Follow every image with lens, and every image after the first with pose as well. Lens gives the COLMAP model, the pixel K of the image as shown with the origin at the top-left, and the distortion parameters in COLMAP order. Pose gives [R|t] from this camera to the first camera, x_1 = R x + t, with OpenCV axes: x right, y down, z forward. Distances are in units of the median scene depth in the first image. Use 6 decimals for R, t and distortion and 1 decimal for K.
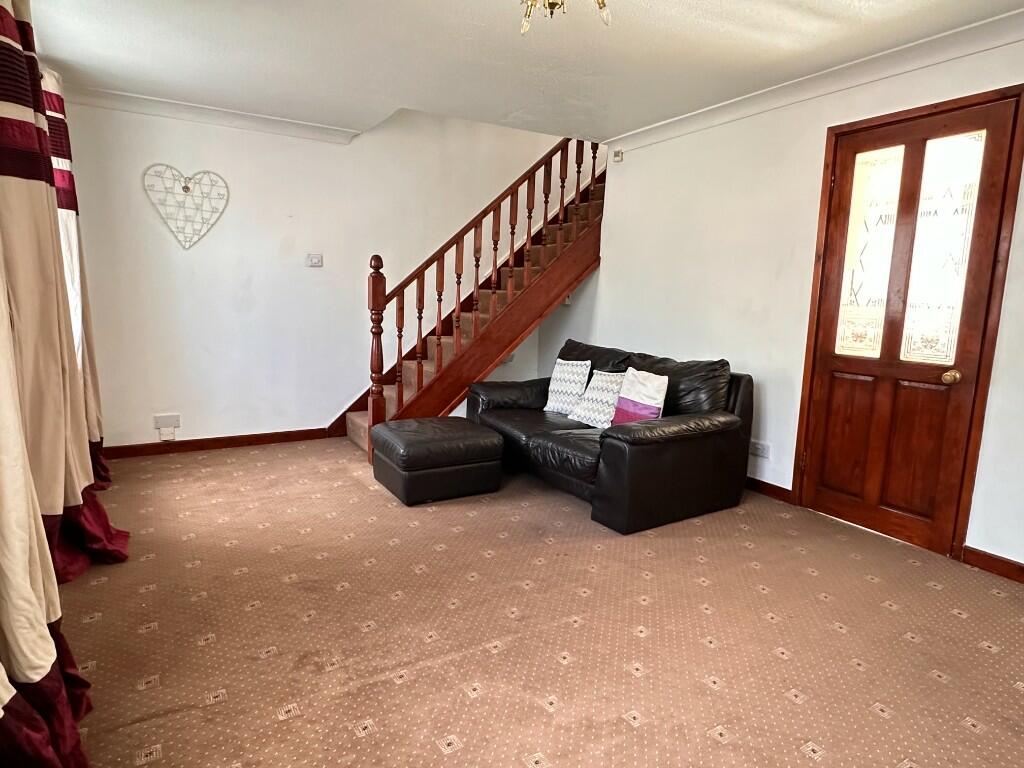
lens RADIAL K [[594.3, 0, 503.7], [0, 594.3, 386.9], [0, 0, 1]] dist [-0.005626, -0.000192]
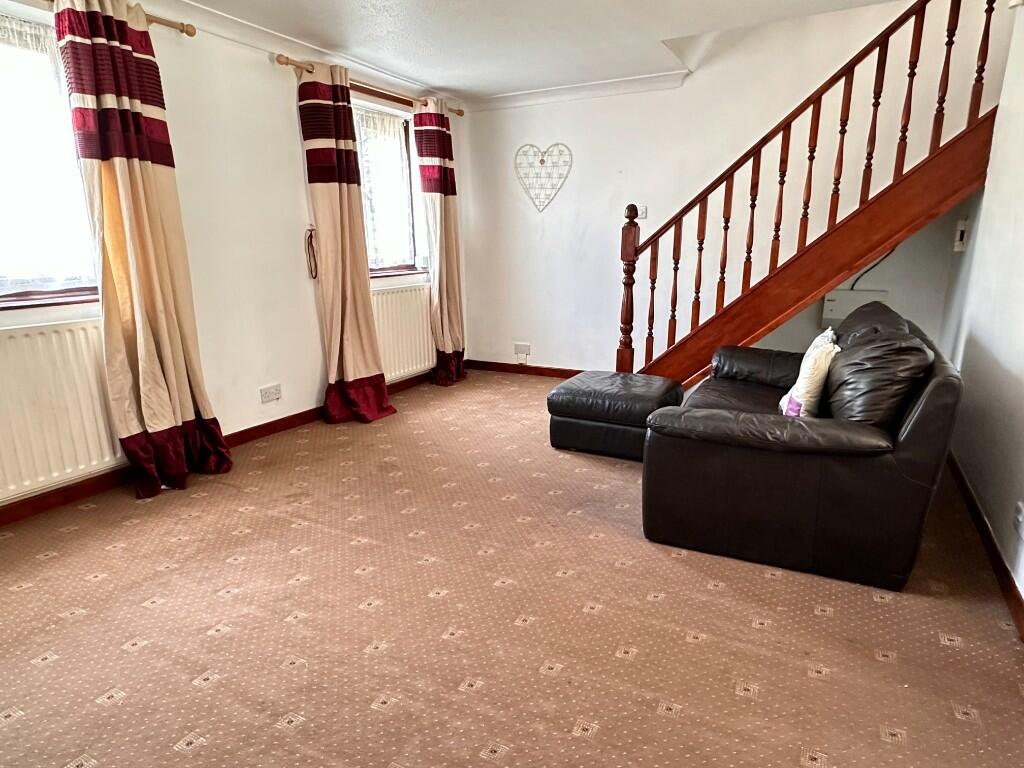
lens RADIAL K [[594.3, 0, 505.2], [0, 594.3, 384.6], [0, 0, 1]] dist [-0.005626, -0.000192]
pose [[0.530405, 0.166967, -0.831139, 0.568295], [-0.106350, 0.985772, 0.130163, -0.033994], [0.841047, 0.019353, 0.540615, 0.306493]]
